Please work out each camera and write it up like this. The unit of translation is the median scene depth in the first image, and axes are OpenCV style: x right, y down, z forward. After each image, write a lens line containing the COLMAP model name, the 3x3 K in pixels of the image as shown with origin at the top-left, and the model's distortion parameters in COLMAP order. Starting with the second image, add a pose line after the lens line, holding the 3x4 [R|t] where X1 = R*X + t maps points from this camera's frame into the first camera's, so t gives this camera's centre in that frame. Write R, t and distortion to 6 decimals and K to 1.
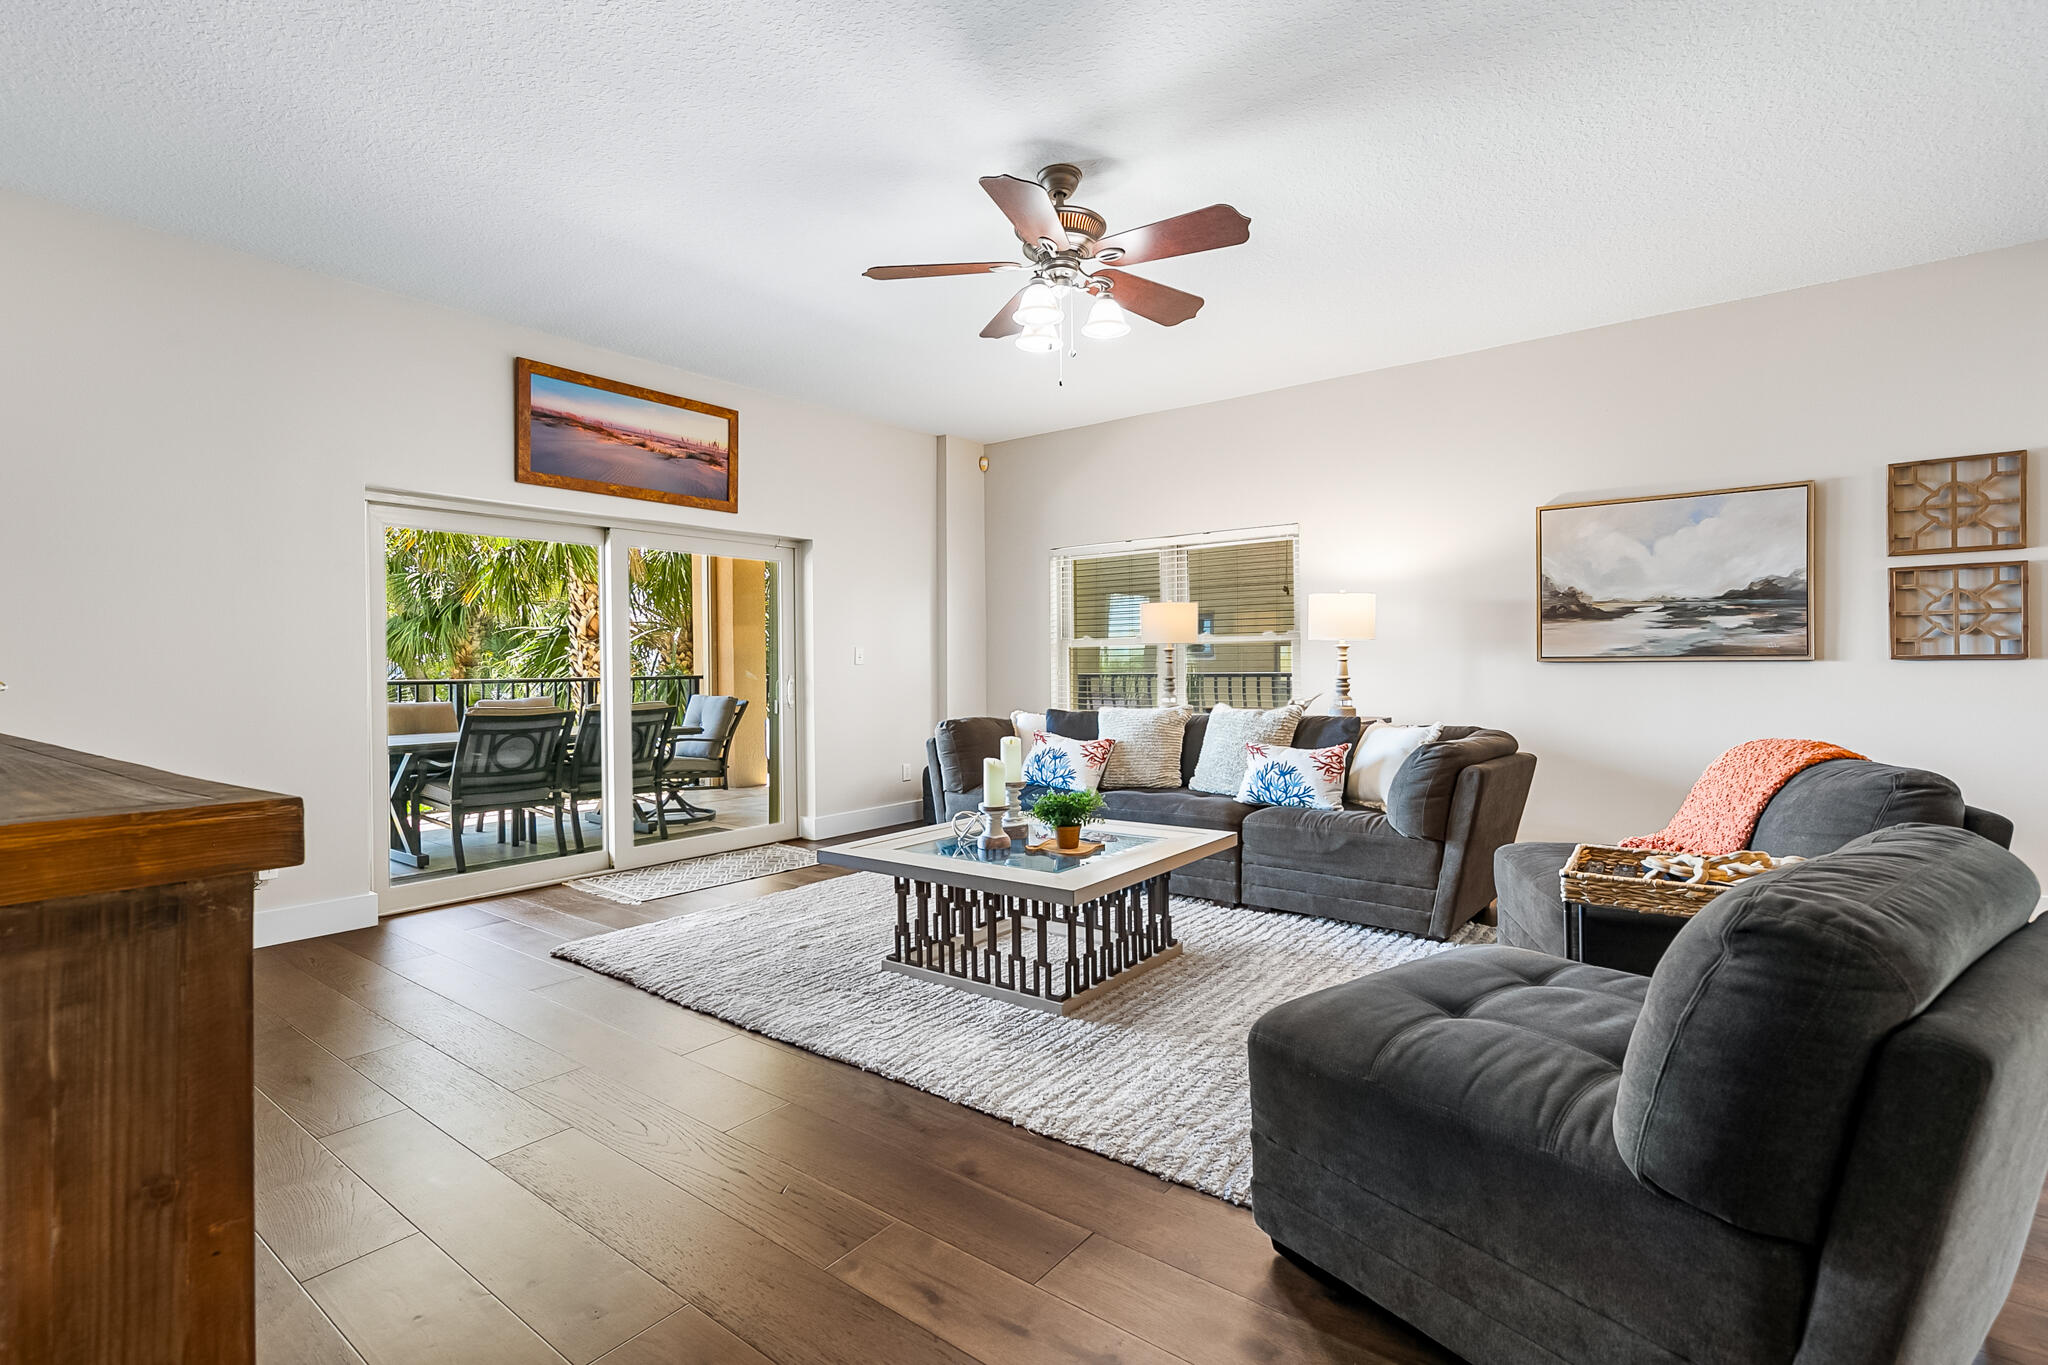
lens RADIAL K [[991.6, 0, 1024.4], [0, 991.6, 674.8], [0, 0, 1]] dist [-0.000165, -0.000012]
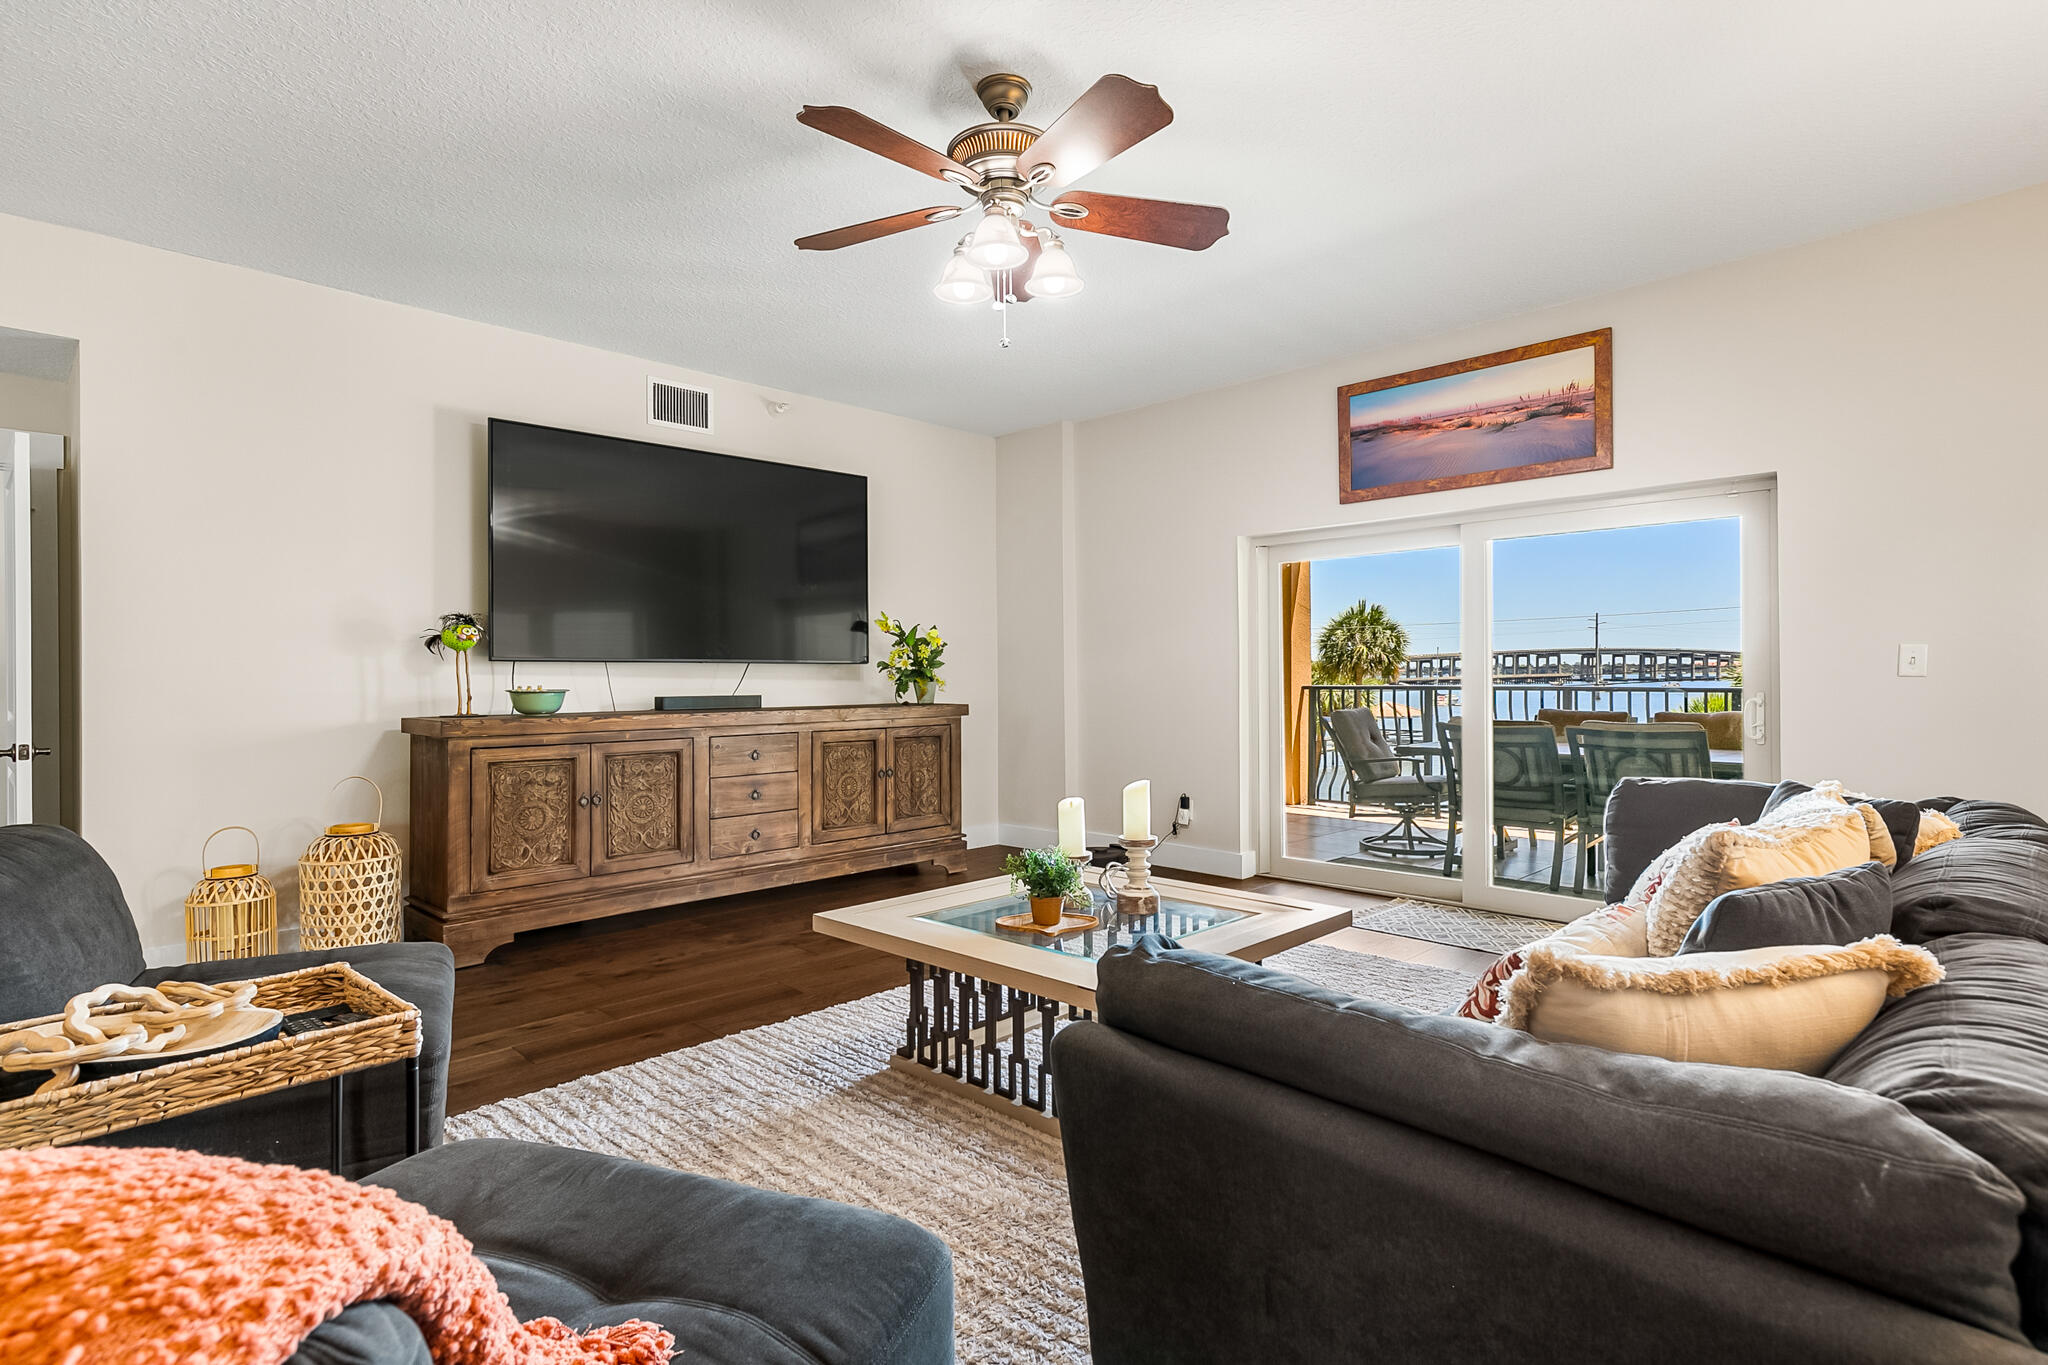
lens RADIAL K [[967.2, 0, 970.0], [0, 967.2, 669.8], [0, 0, 1]] dist [0.031954, 0.000504]
pose [[-0.142195, 0.003975, -0.989831, 0.534848], [-0.001996, 0.999989, 0.004303, -0.018318], [0.989837, 0.002588, -0.142185, 0.692337]]
